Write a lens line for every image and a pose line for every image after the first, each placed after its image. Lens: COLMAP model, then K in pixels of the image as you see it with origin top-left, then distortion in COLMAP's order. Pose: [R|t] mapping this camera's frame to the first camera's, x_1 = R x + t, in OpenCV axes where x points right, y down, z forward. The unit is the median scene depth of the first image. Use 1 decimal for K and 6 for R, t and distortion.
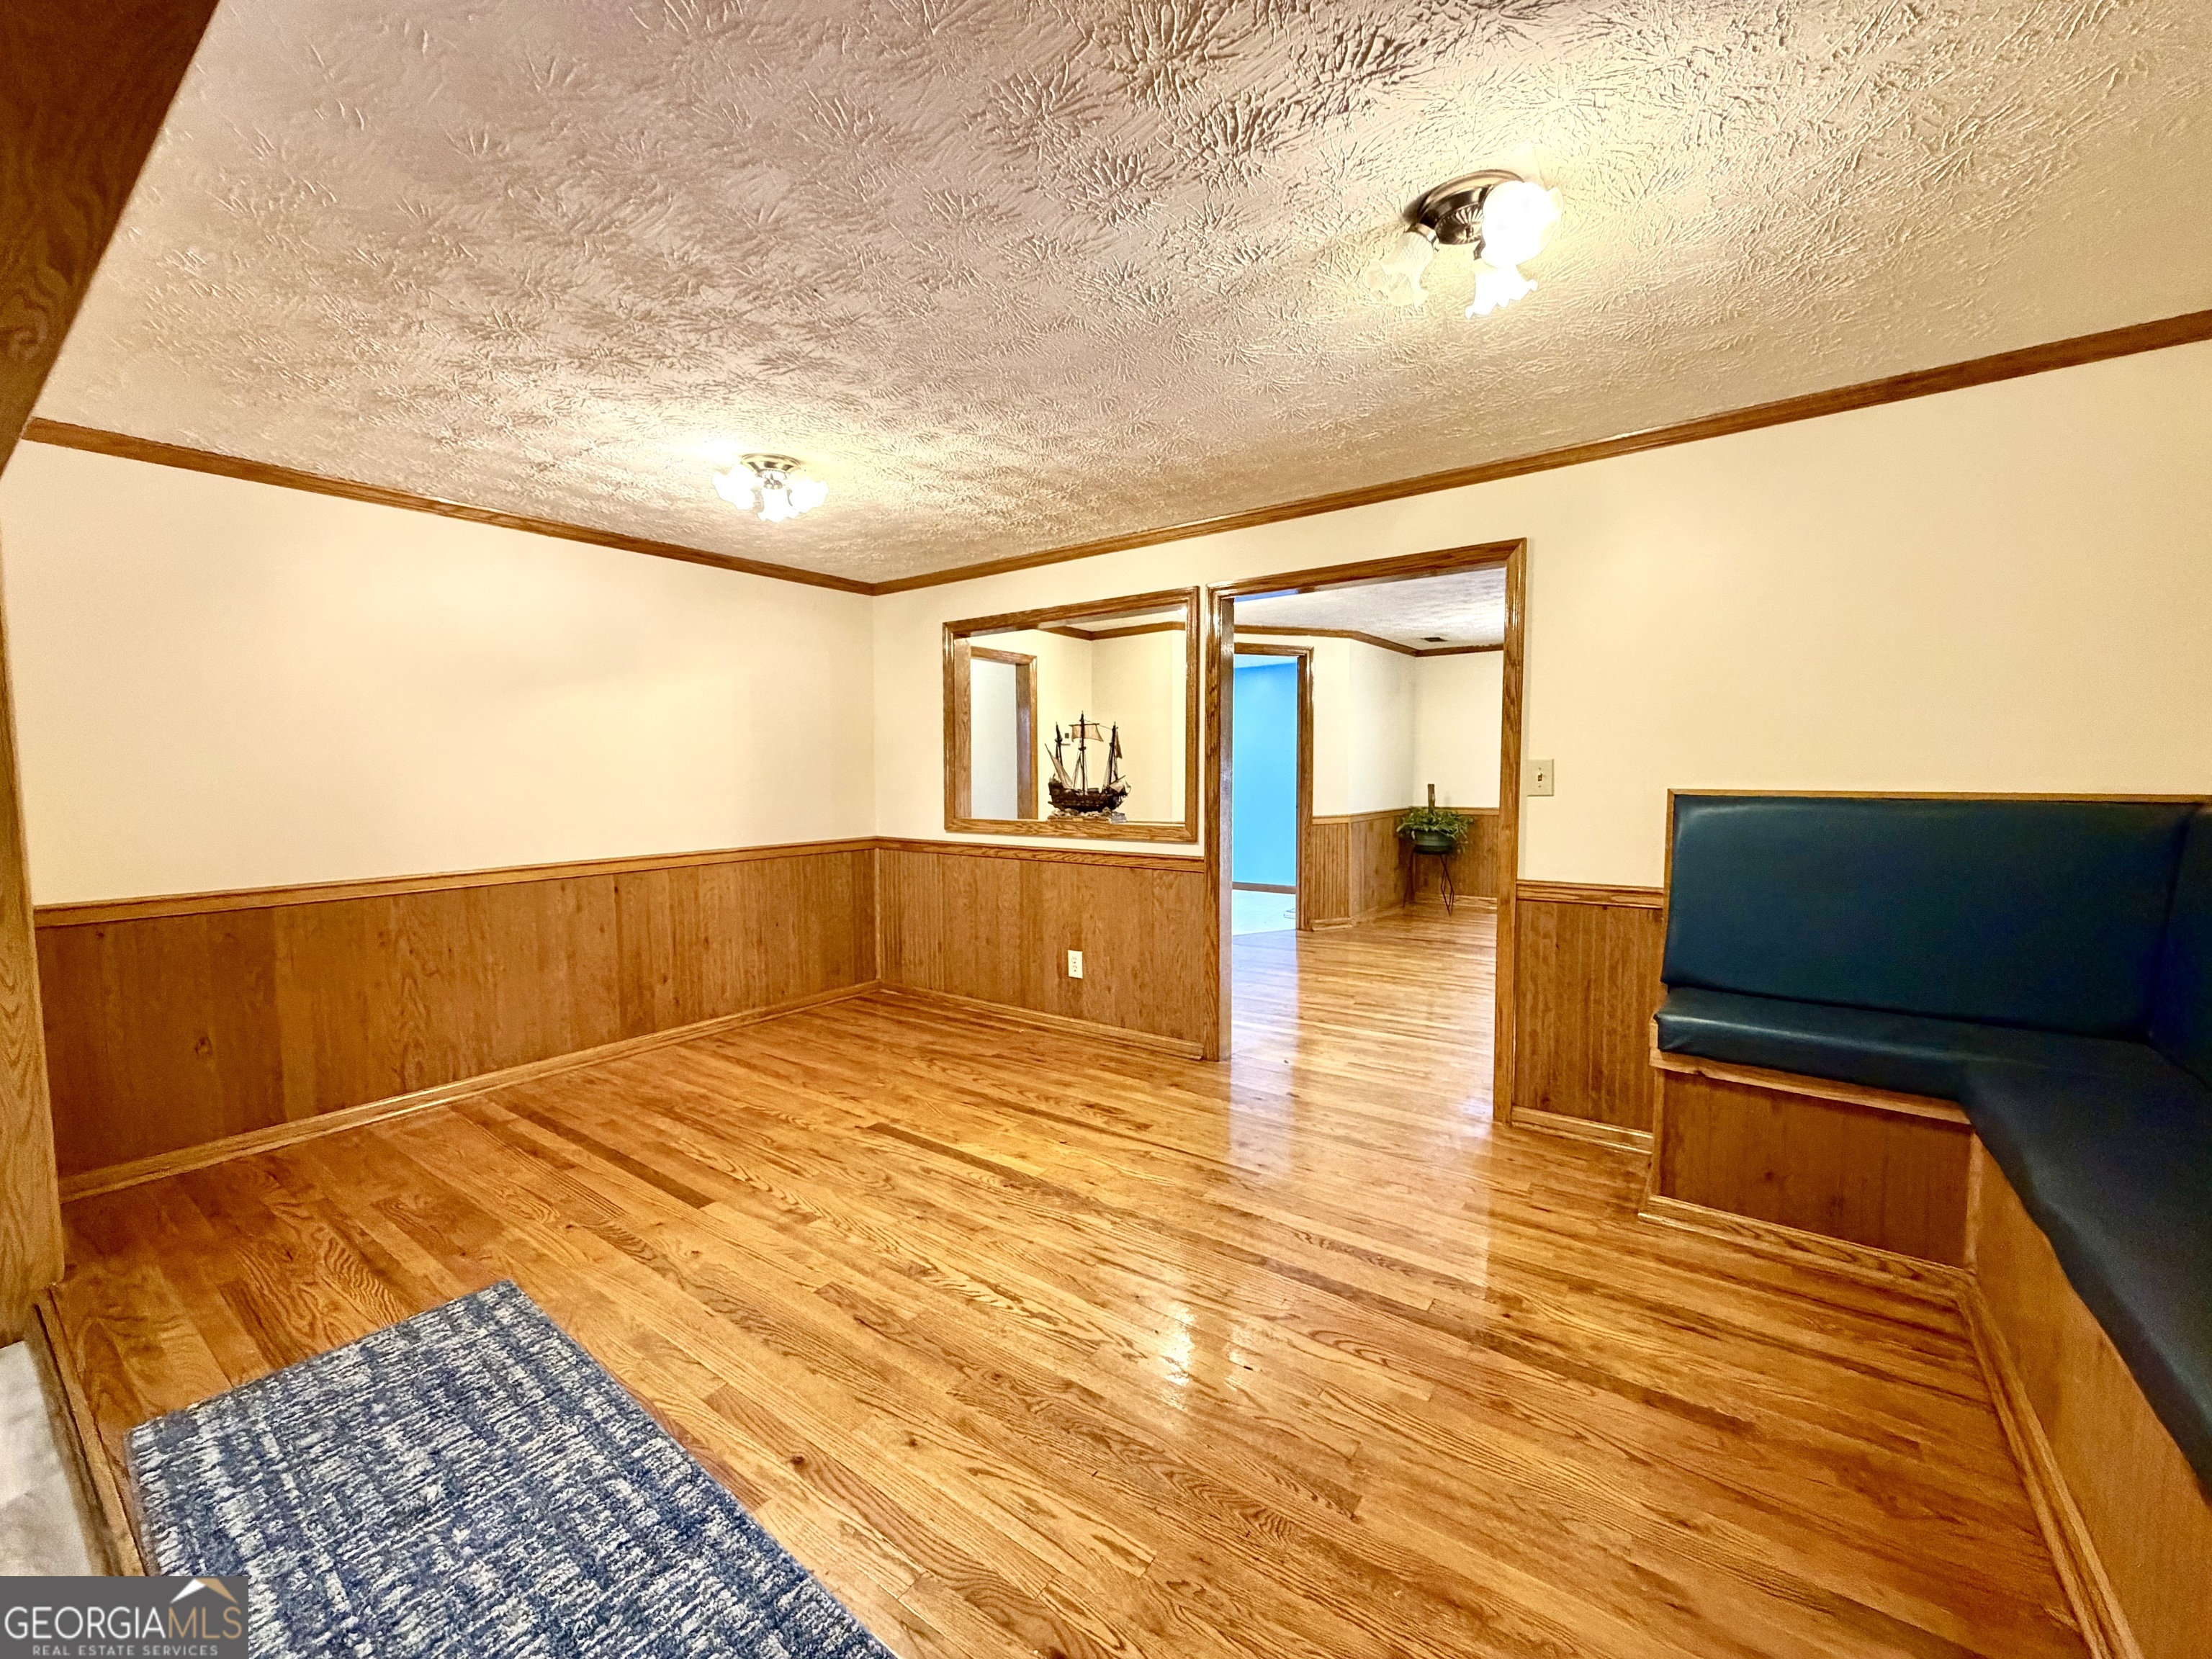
lens RADIAL K [[879.3, 0, 1101.9], [0, 879.3, 830.0], [0, 0, 1]] dist [-0.000222, -0.000047]
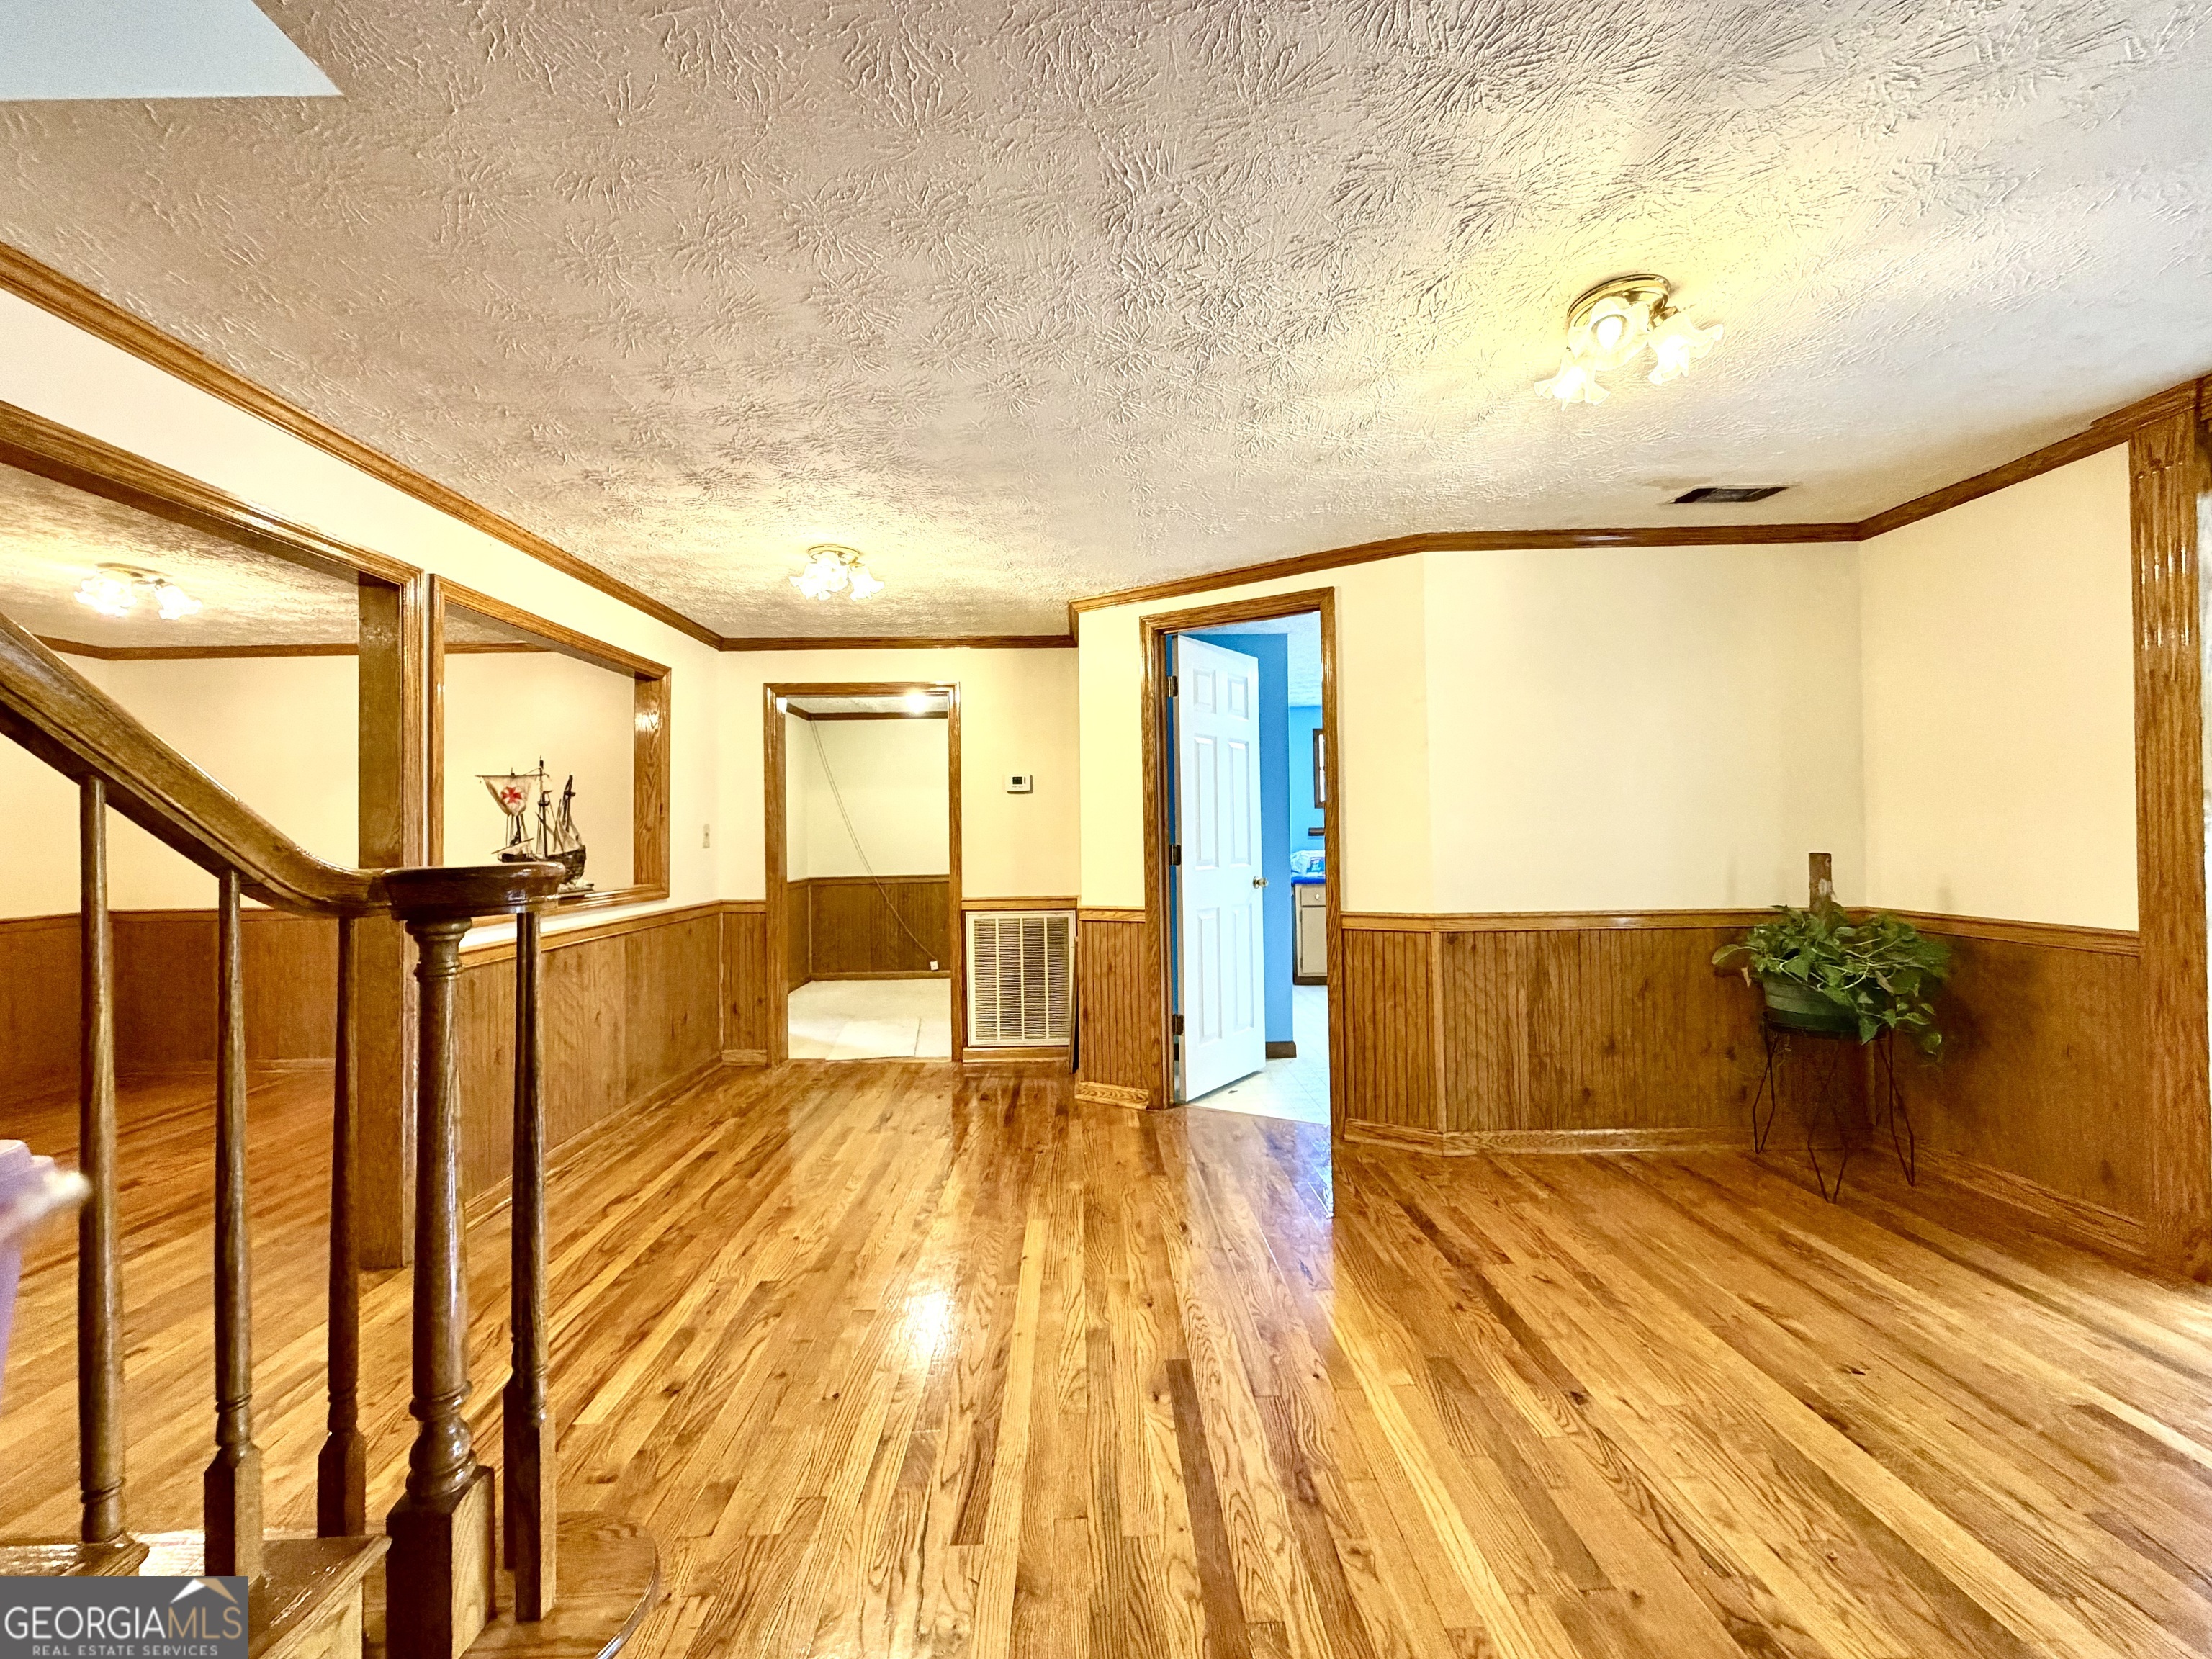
lens RADIAL K [[879.3, 0, 1101.9], [0, 879.3, 830.0], [0, 0, 1]] dist [-0.000222, -0.000047]
pose [[0.596051, -0.005602, -0.802927, 0.997876], [-0.042011, 0.998388, -0.038152, -0.068264], [0.801847, 0.056472, 0.594855, 1.018079]]
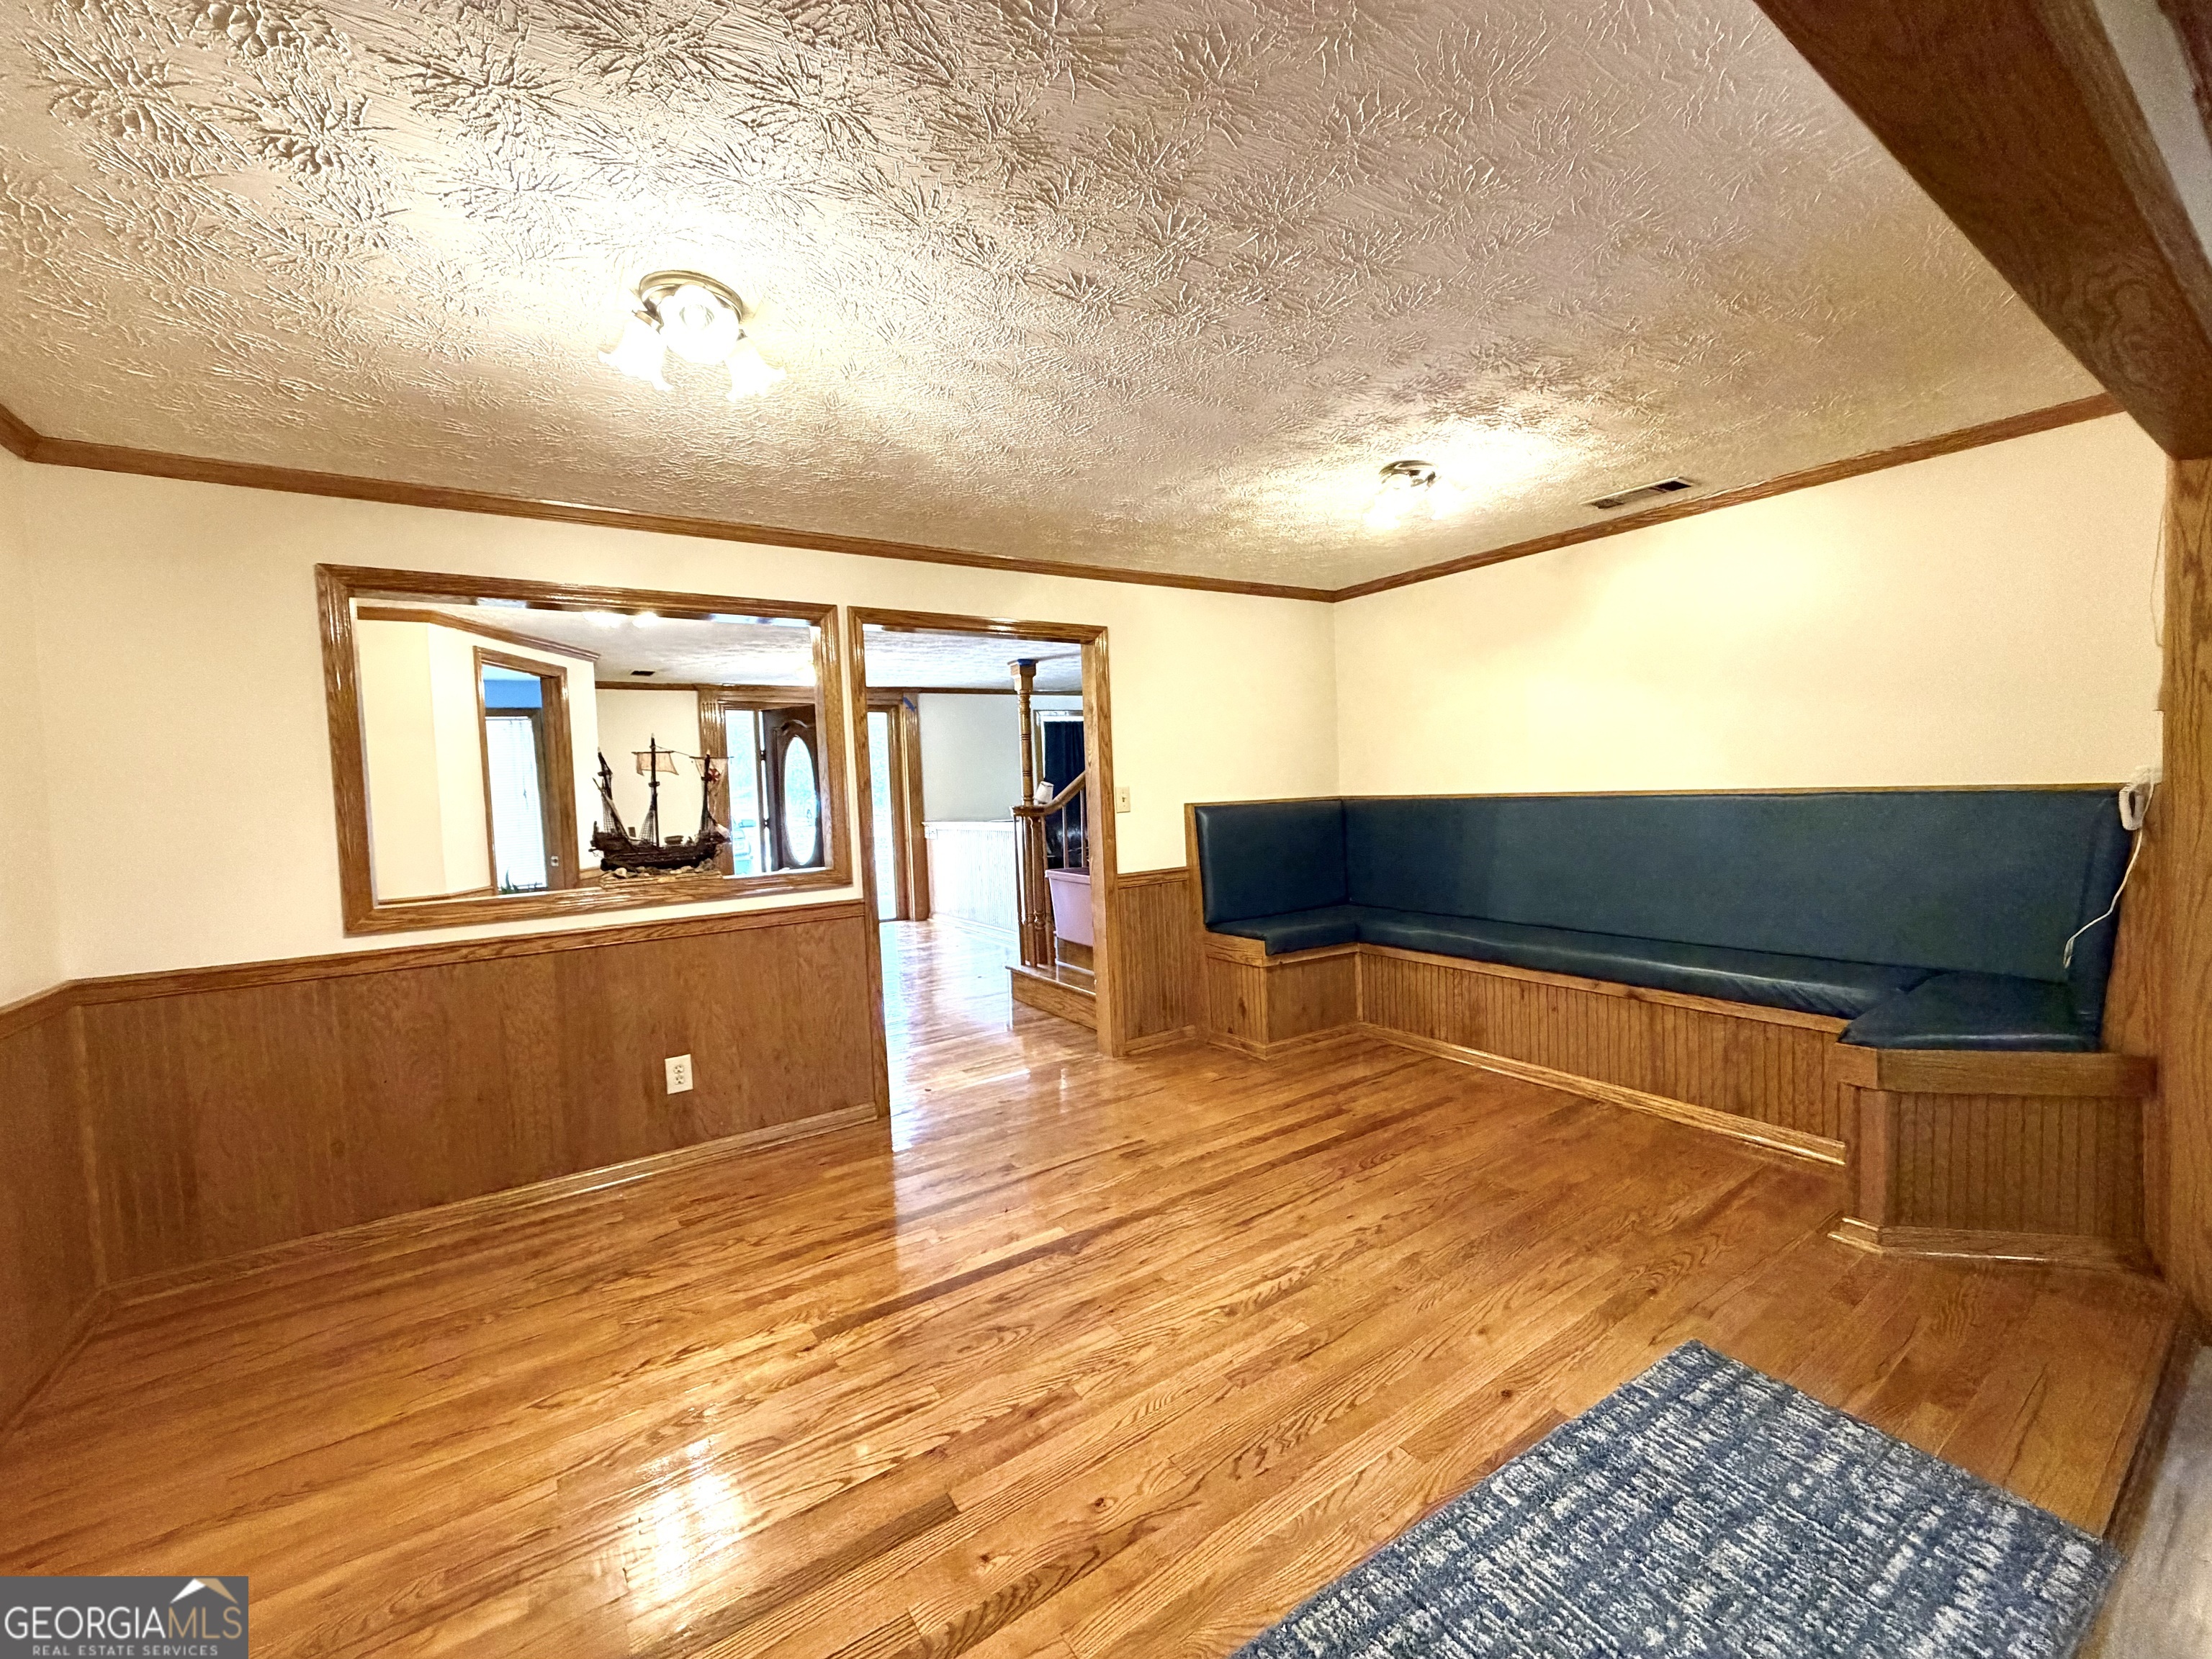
lens RADIAL K [[879.3, 0, 1101.9], [0, 879.3, 830.0], [0, 0, 1]] dist [-0.000222, -0.000047]
pose [[0.351444, -0.054787, 0.934605, -0.638342], [0.102953, 0.994493, 0.019583, -0.032523], [-0.930531, 0.089338, 0.355149, 0.421026]]
